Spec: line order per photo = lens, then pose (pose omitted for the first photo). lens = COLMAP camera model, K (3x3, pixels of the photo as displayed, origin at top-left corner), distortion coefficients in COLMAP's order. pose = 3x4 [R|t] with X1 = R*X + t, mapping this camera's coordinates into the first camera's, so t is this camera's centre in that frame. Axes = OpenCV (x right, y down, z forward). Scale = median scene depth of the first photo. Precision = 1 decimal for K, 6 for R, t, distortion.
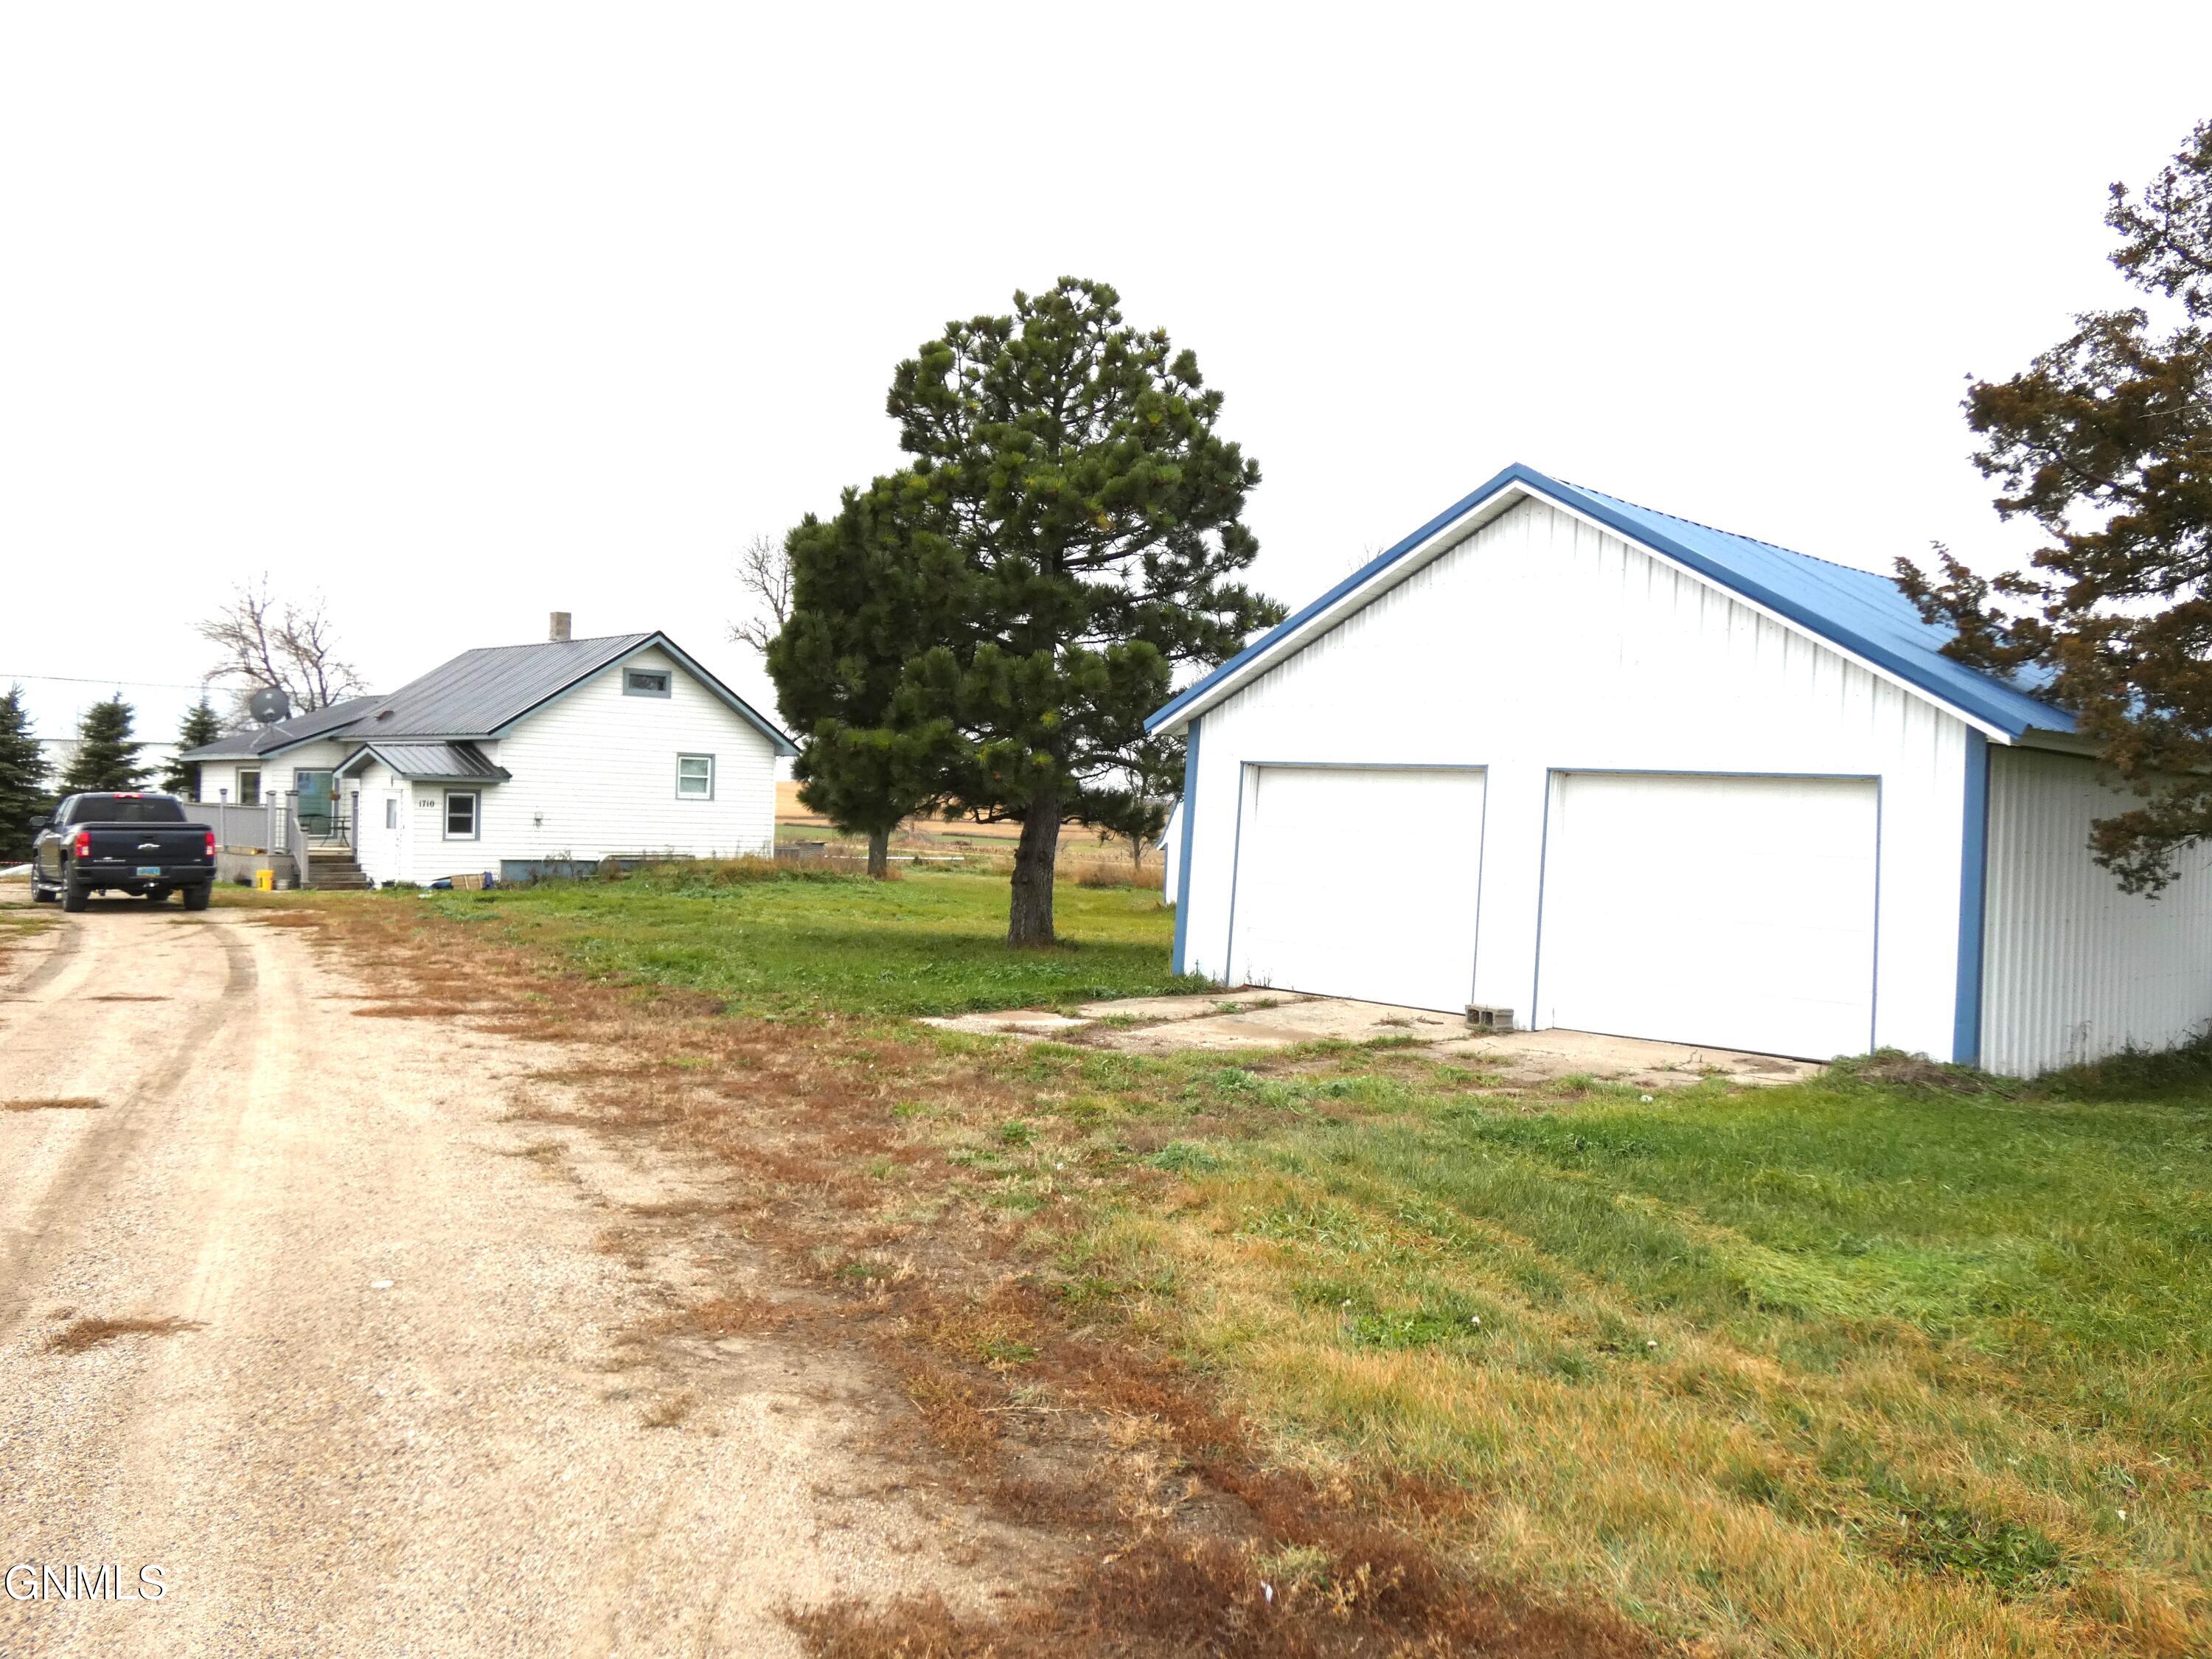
lens RADIAL K [[1881.4, 0, 1099.8], [0, 1881.4, 811.6], [0, 0, 1]] dist [-0.008718, -0.004964]
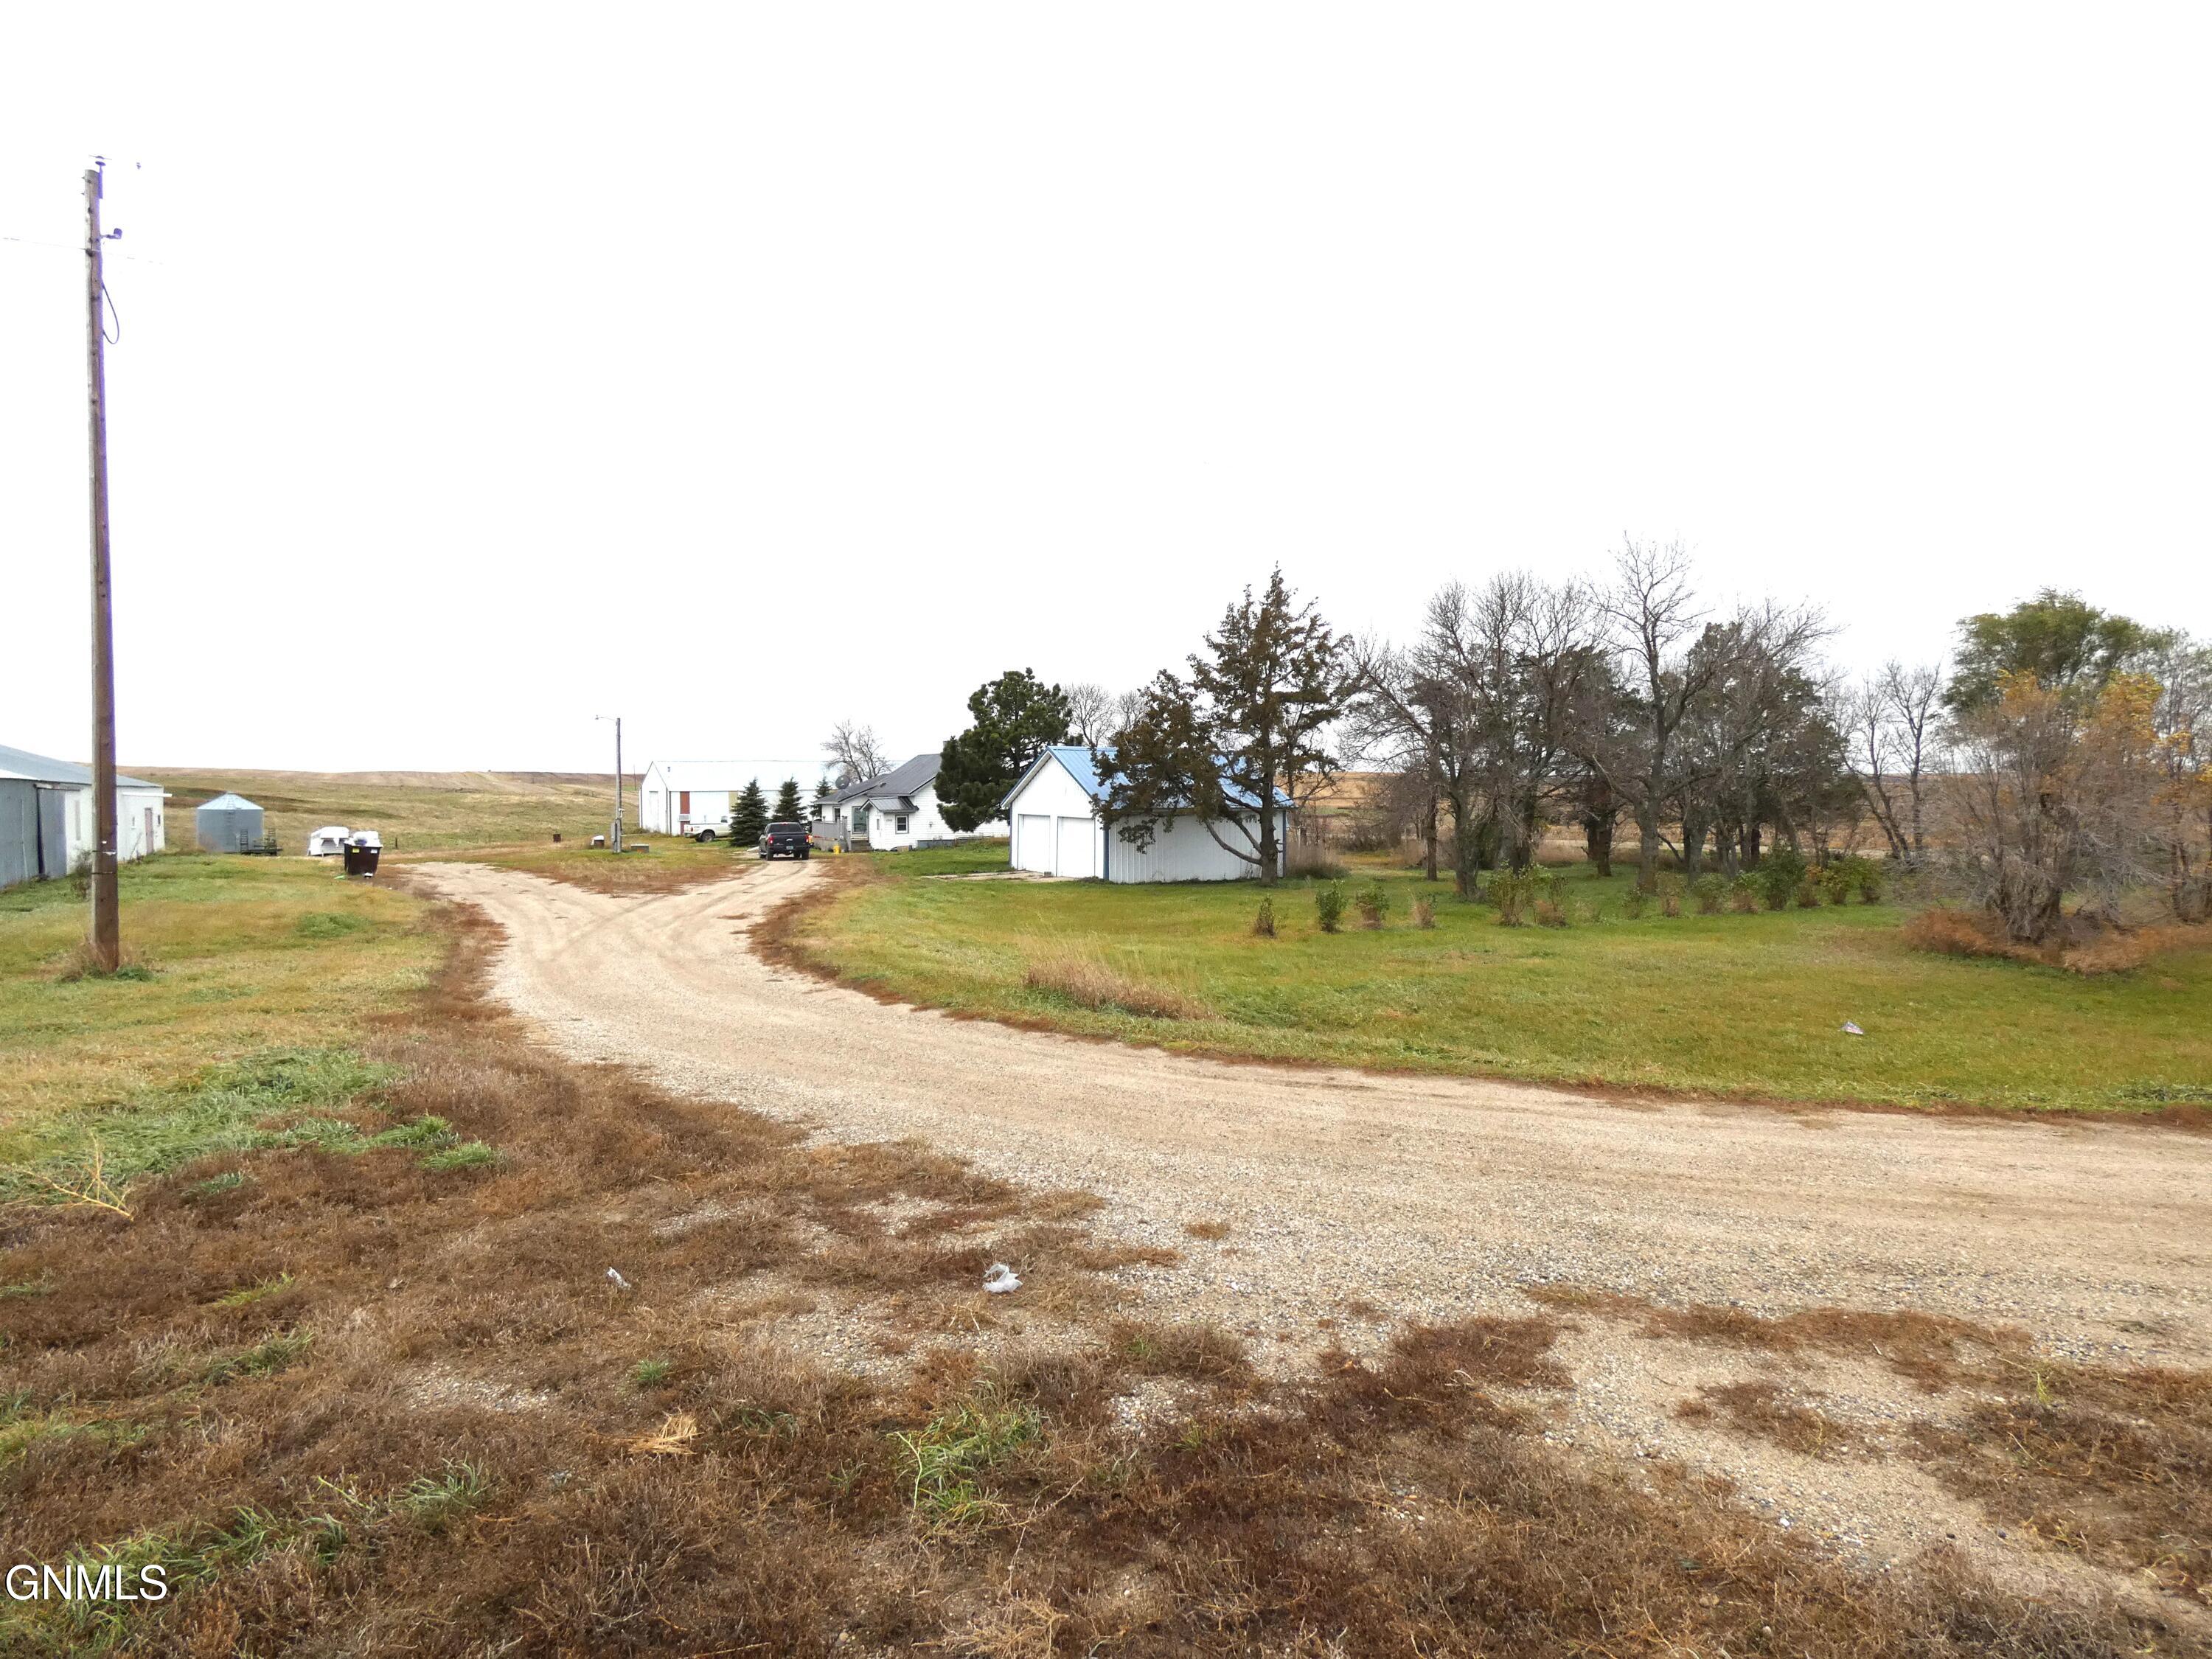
lens RADIAL K [[1318.7, 0, 1112.5], [0, 1318.7, 826.3], [0, 0, 1]] dist [-0.012678, 0.006647]
pose [[0.962514, -0.029034, -0.269675, 0.781794], [0.035578, 0.999178, 0.019407, -0.035658], [0.268890, -0.028274, 0.962756, -1.258986]]
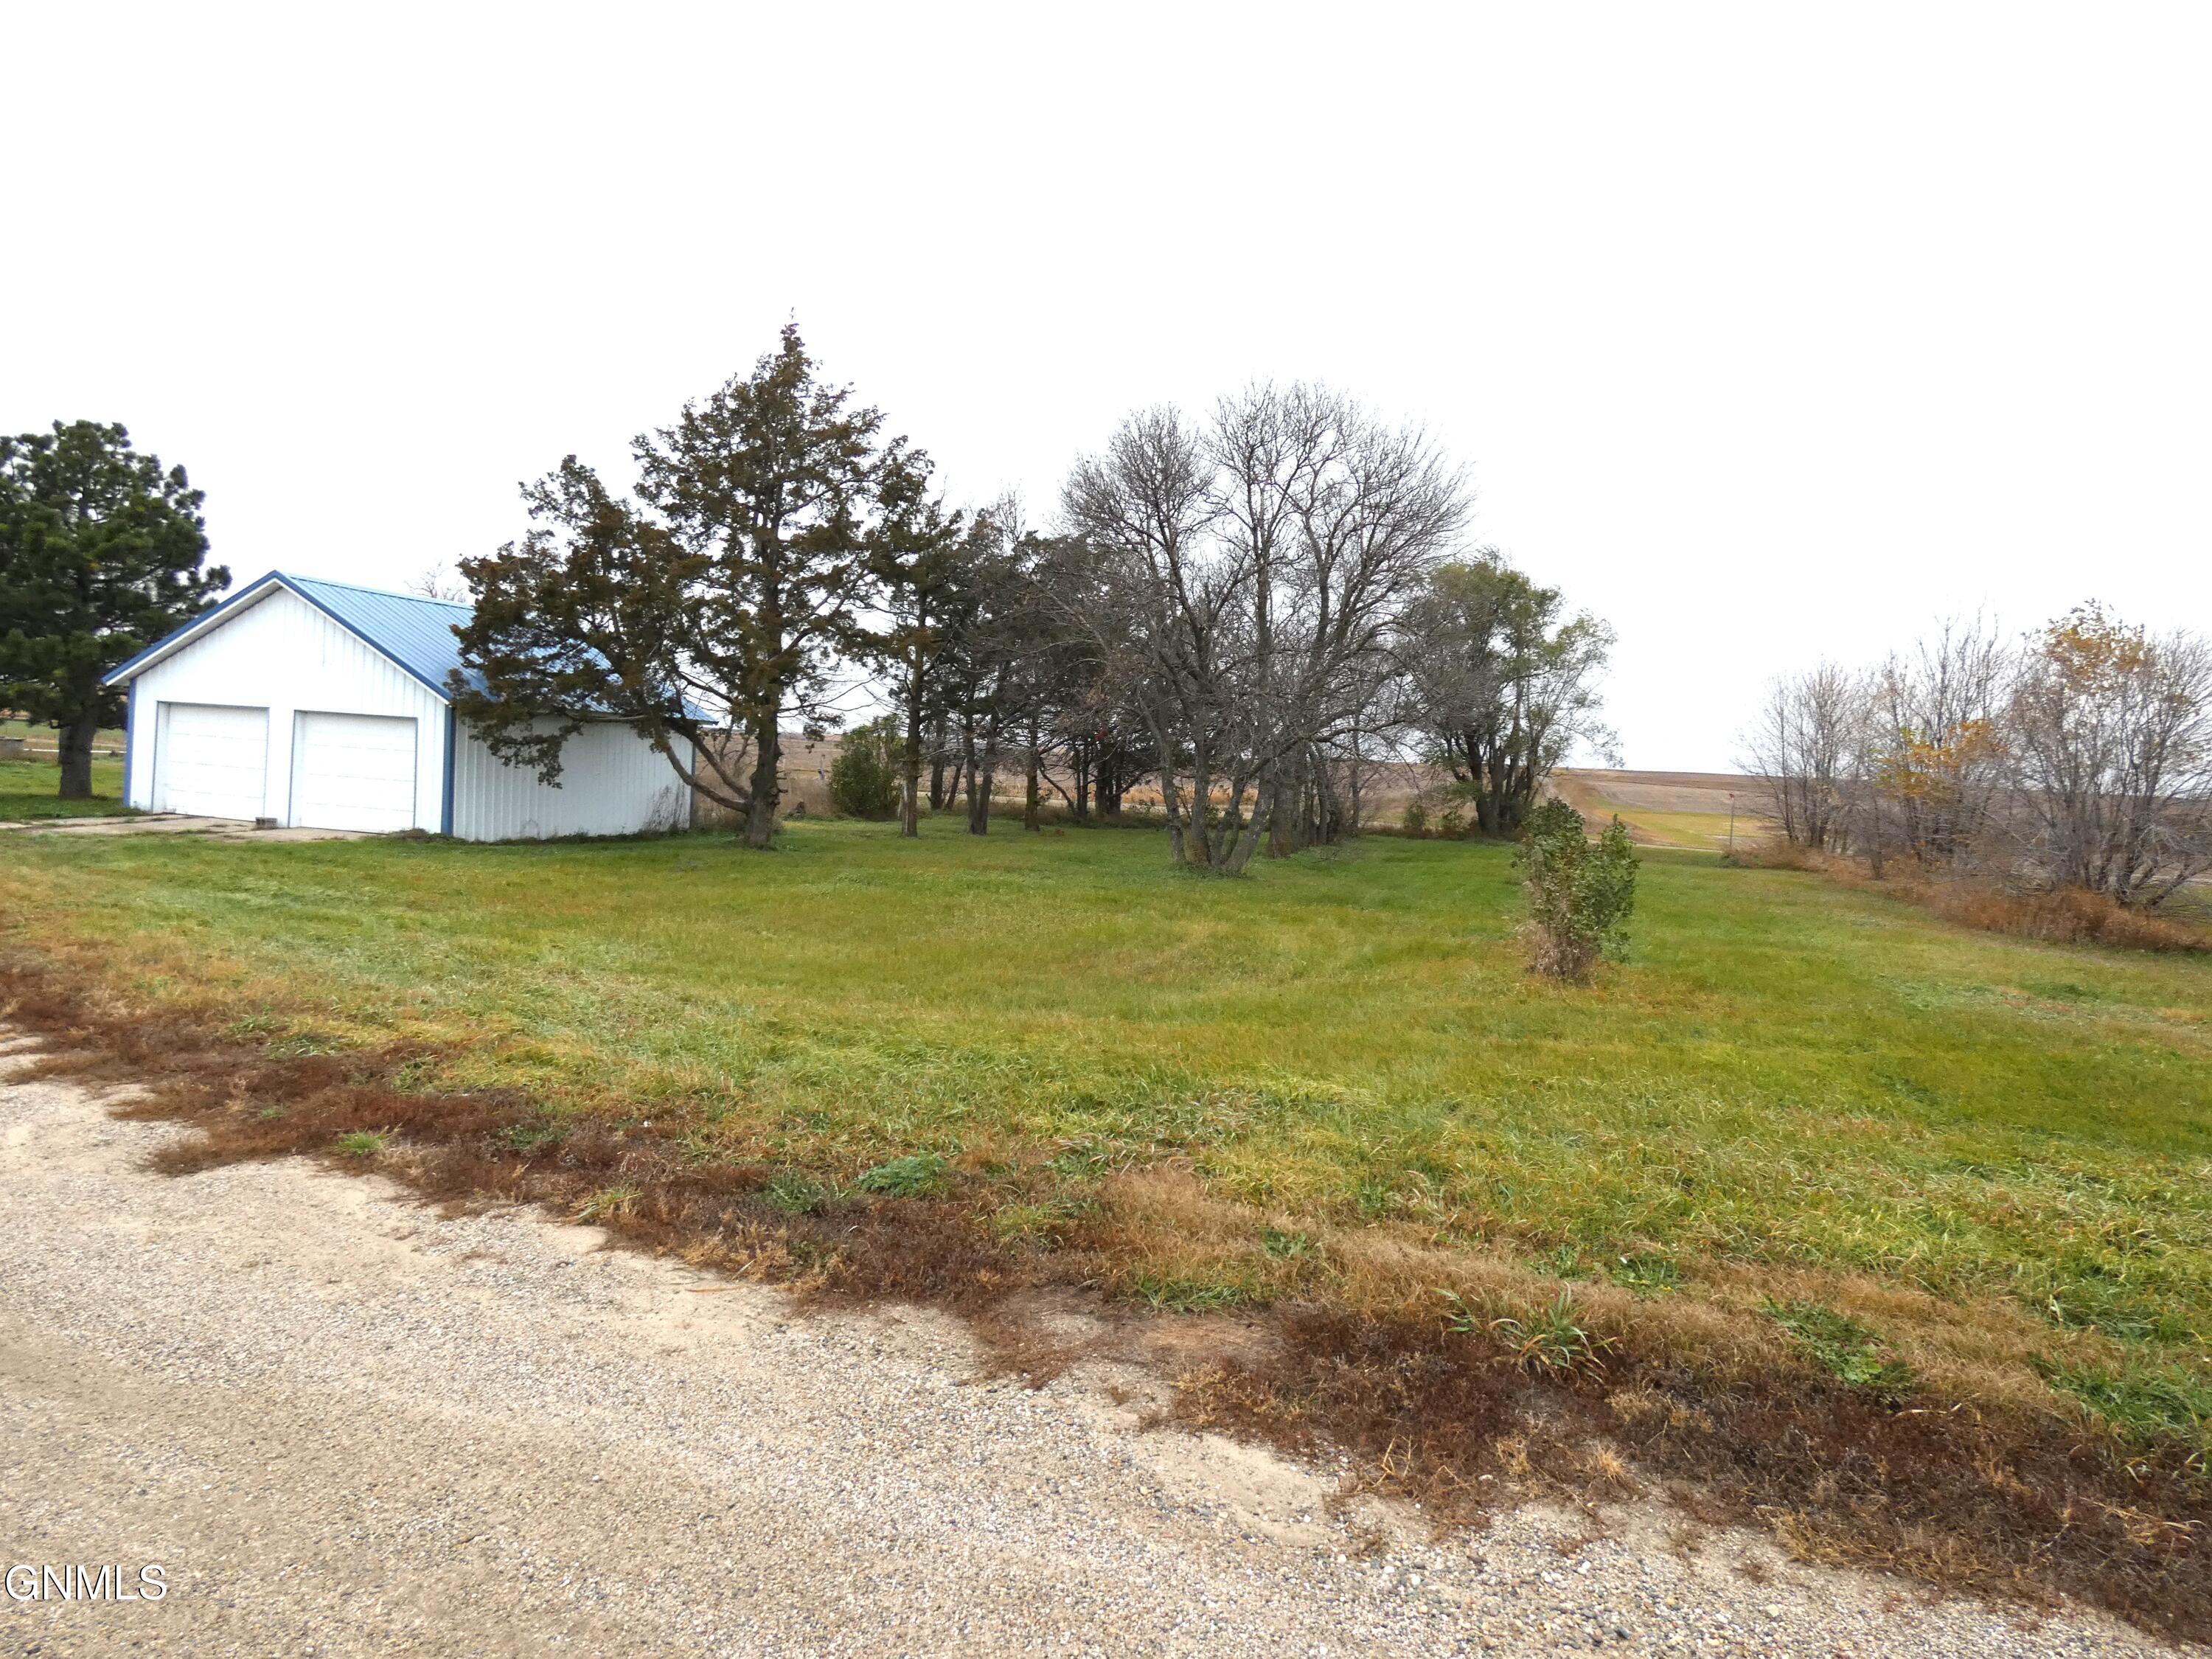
lens RADIAL K [[1318.7, 0, 1111.8], [0, 1318.7, 827.4], [0, 0, 1]] dist [-0.012678, 0.006647]
pose [[0.875539, -0.012597, 0.482984, 0.219863], [-0.023207, 0.997410, 0.068084, -0.008275], [-0.482591, -0.070819, 0.872978, -0.549822]]
